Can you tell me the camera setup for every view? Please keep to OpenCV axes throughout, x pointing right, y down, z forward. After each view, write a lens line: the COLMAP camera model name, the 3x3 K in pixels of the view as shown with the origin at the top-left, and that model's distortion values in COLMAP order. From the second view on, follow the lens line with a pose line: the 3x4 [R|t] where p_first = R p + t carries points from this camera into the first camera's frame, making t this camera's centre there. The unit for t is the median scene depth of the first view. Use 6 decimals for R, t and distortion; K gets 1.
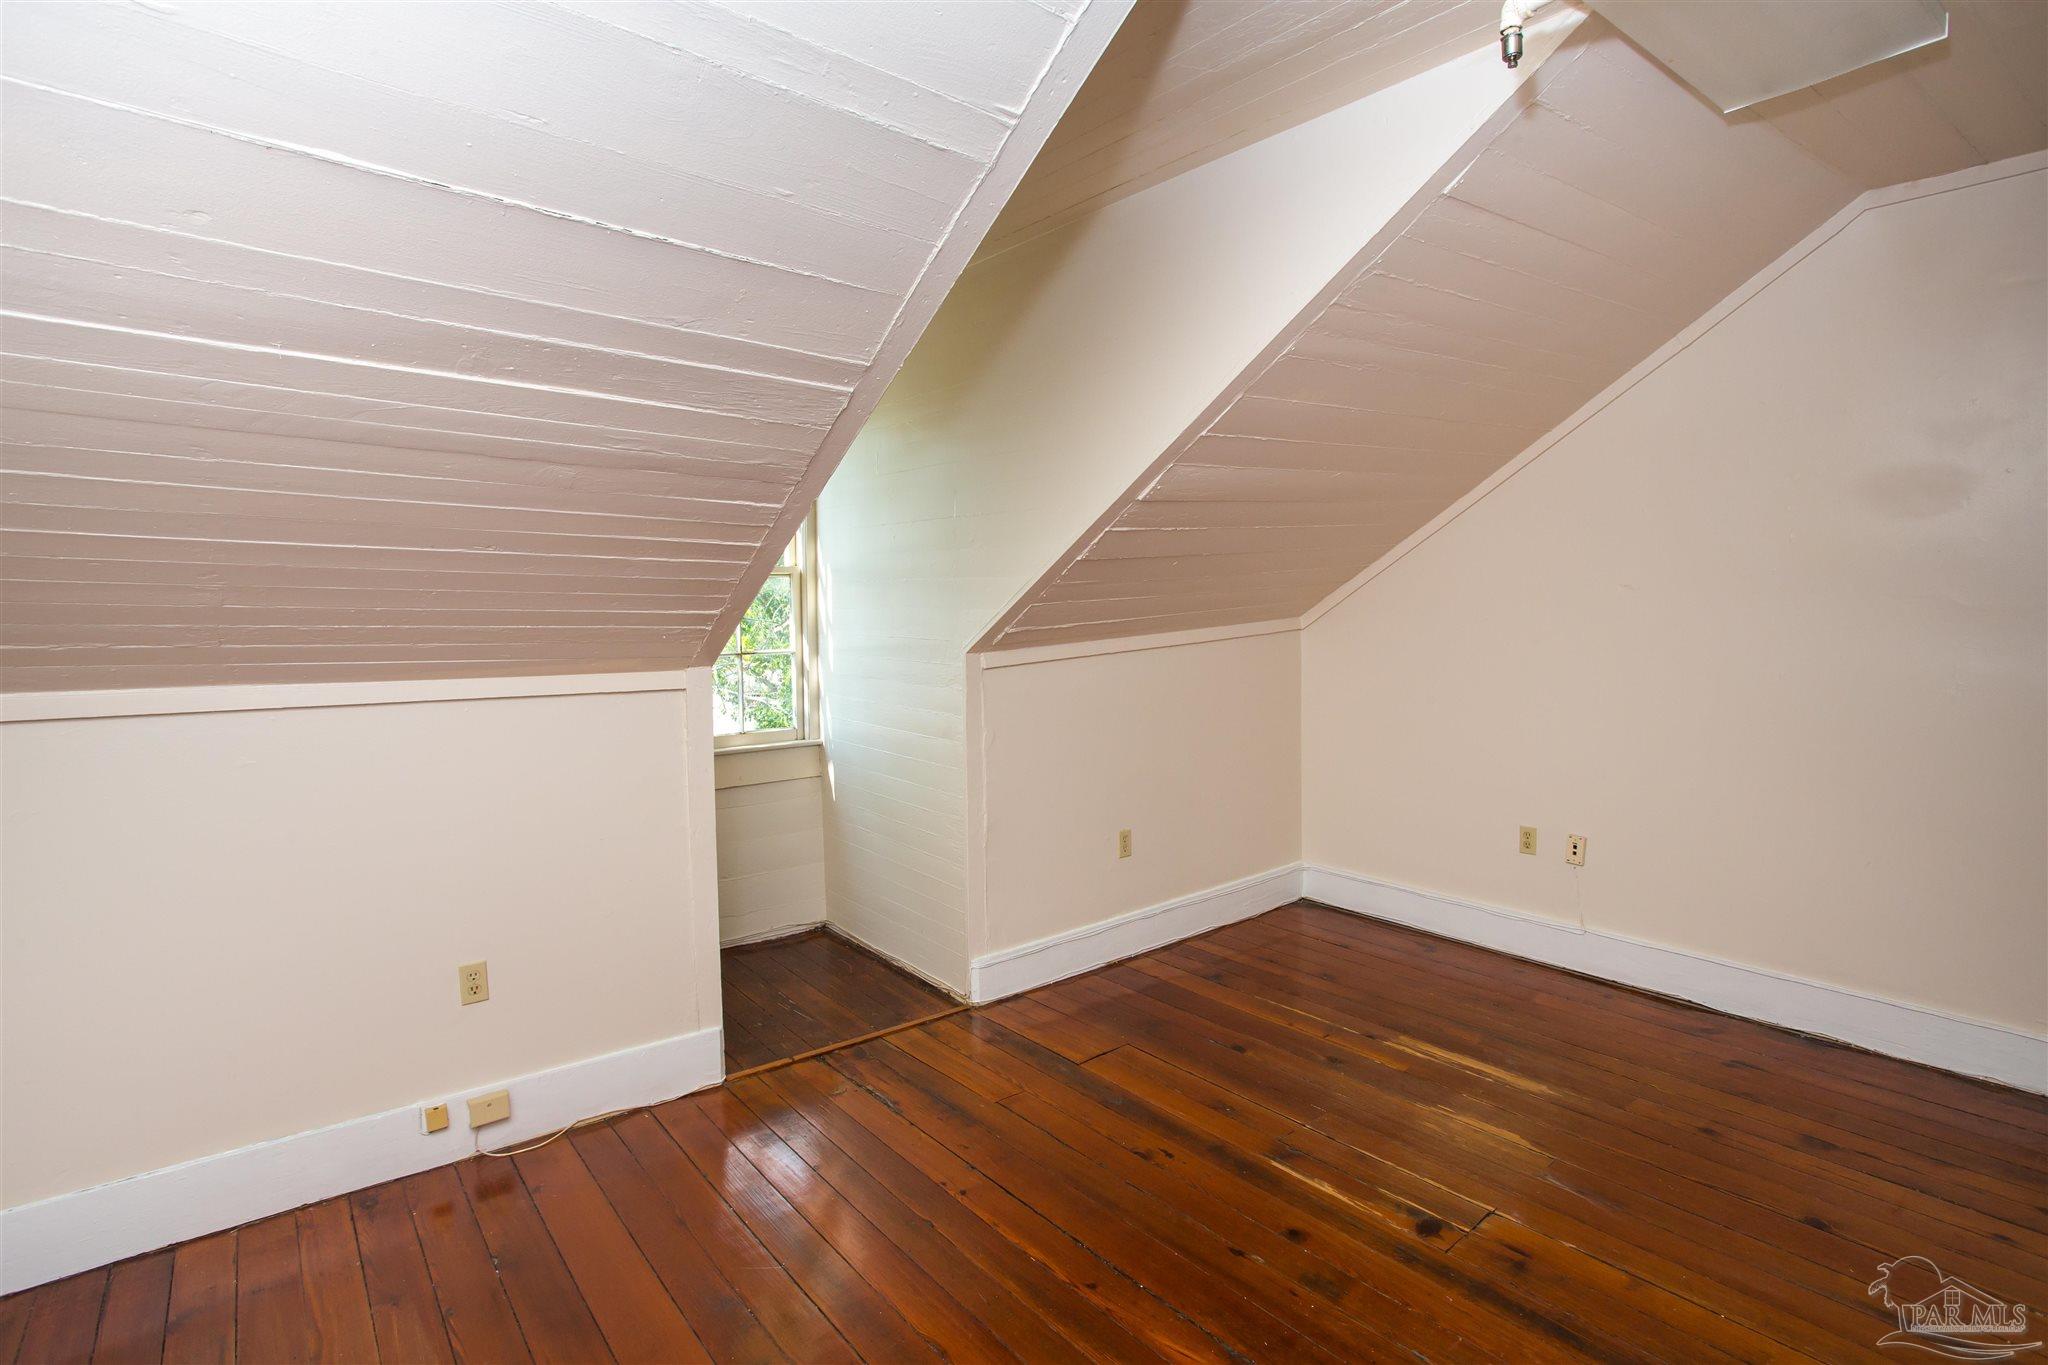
lens RADIAL K [[978.9, 0, 1015.0], [0, 978.9, 673.2], [0, 0, 1]] dist [-0.075033, 0.028217]
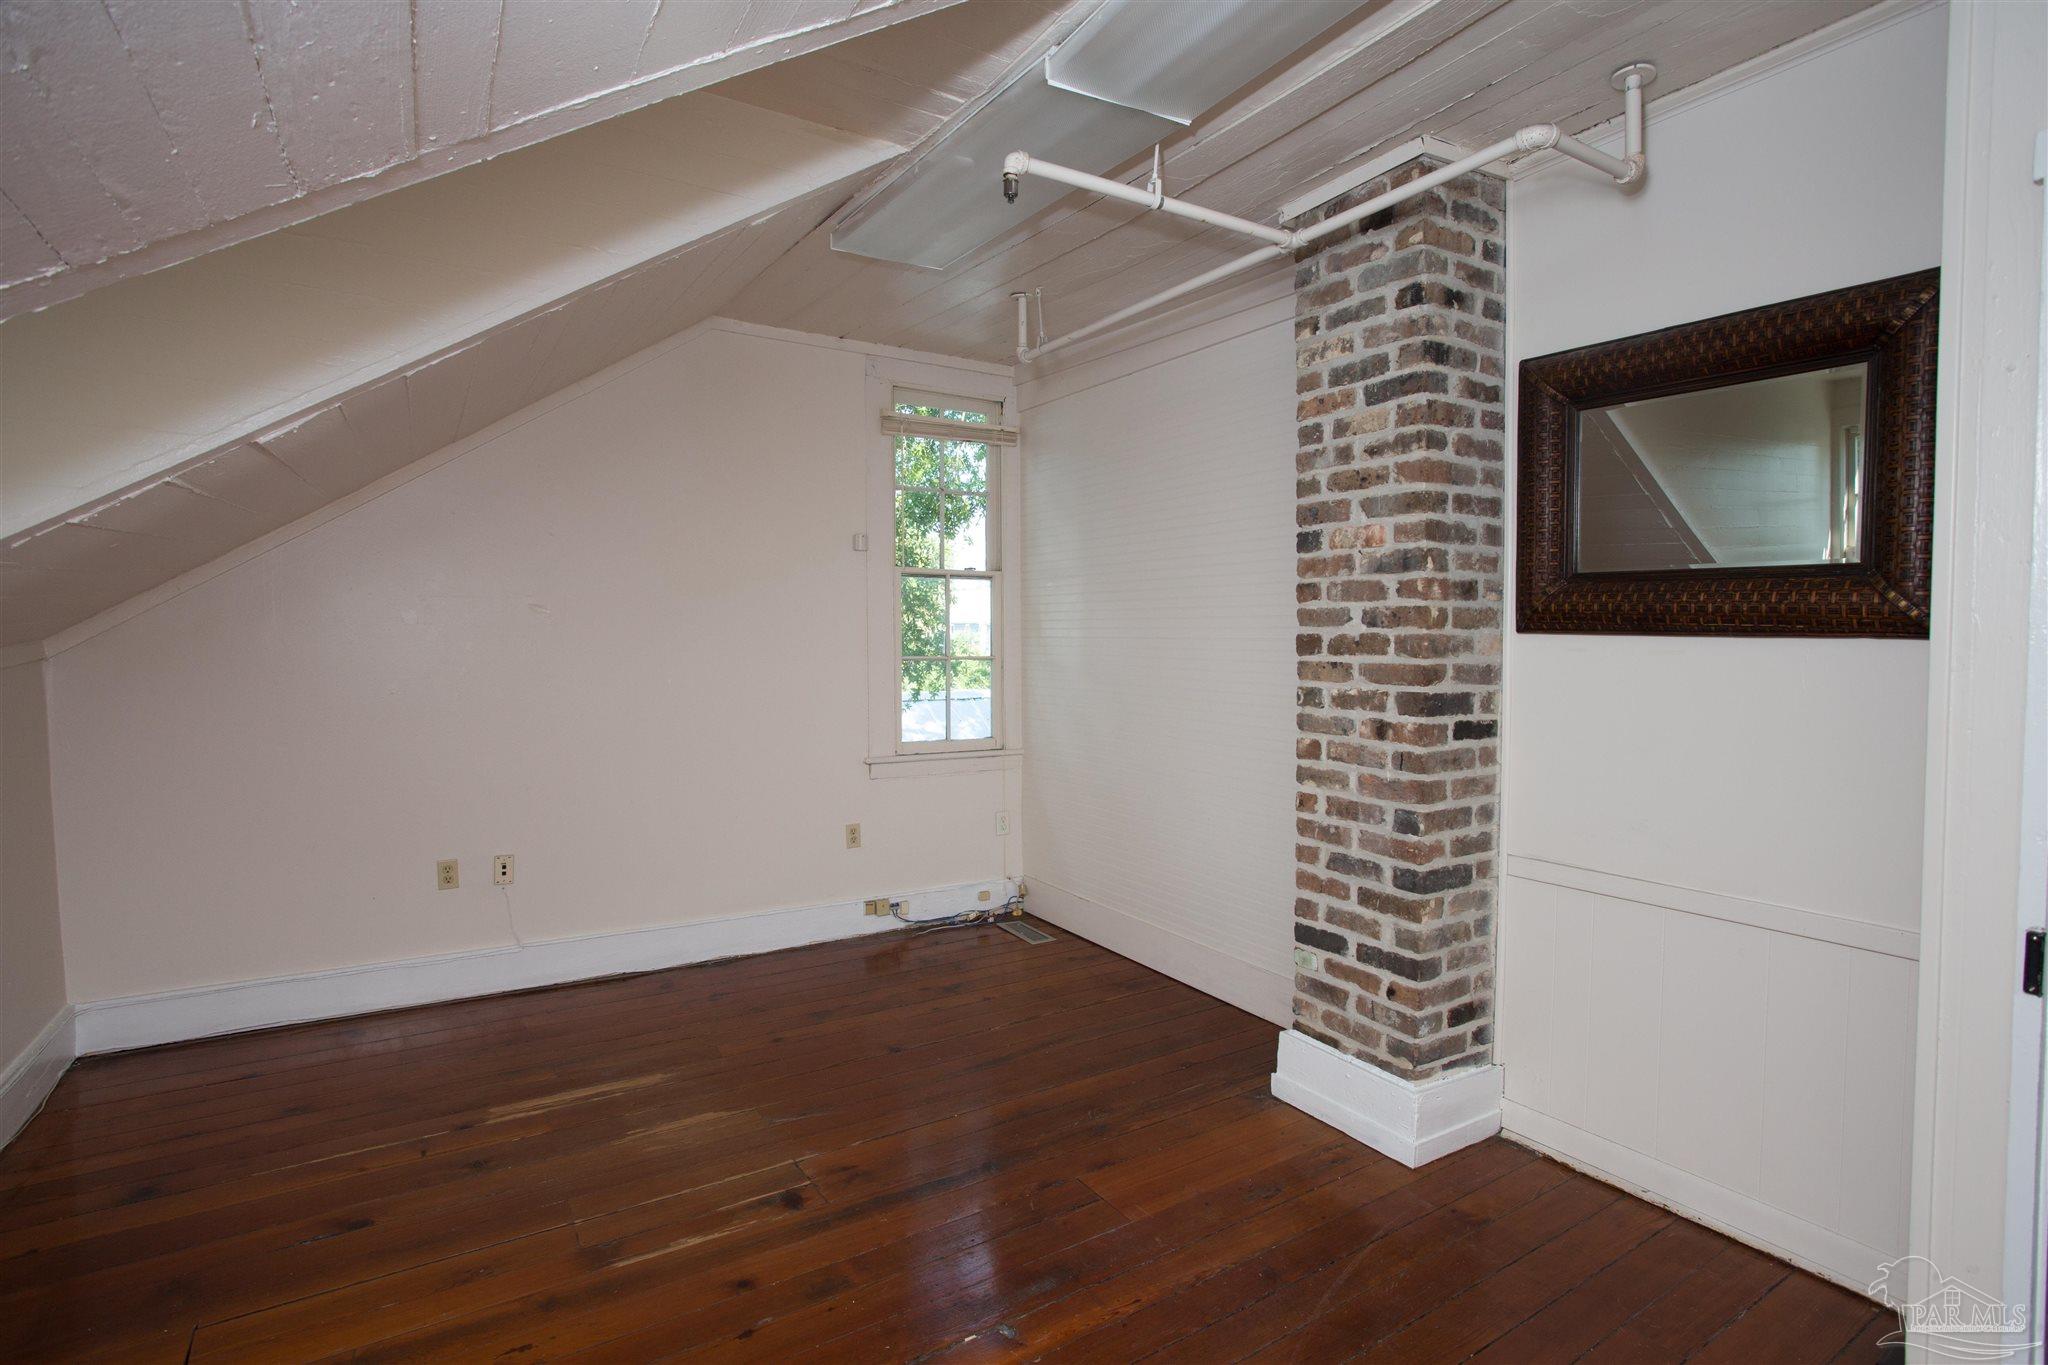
lens RADIAL K [[978.9, 0, 1015.0], [0, 978.9, 673.2], [0, 0, 1]] dist [-0.075033, 0.028217]
pose [[0.133739, -0.032052, 0.990498, -0.385931], [0.072471, 0.997117, 0.022481, -0.002533], [-0.988363, 0.068776, 0.135676, 0.394184]]
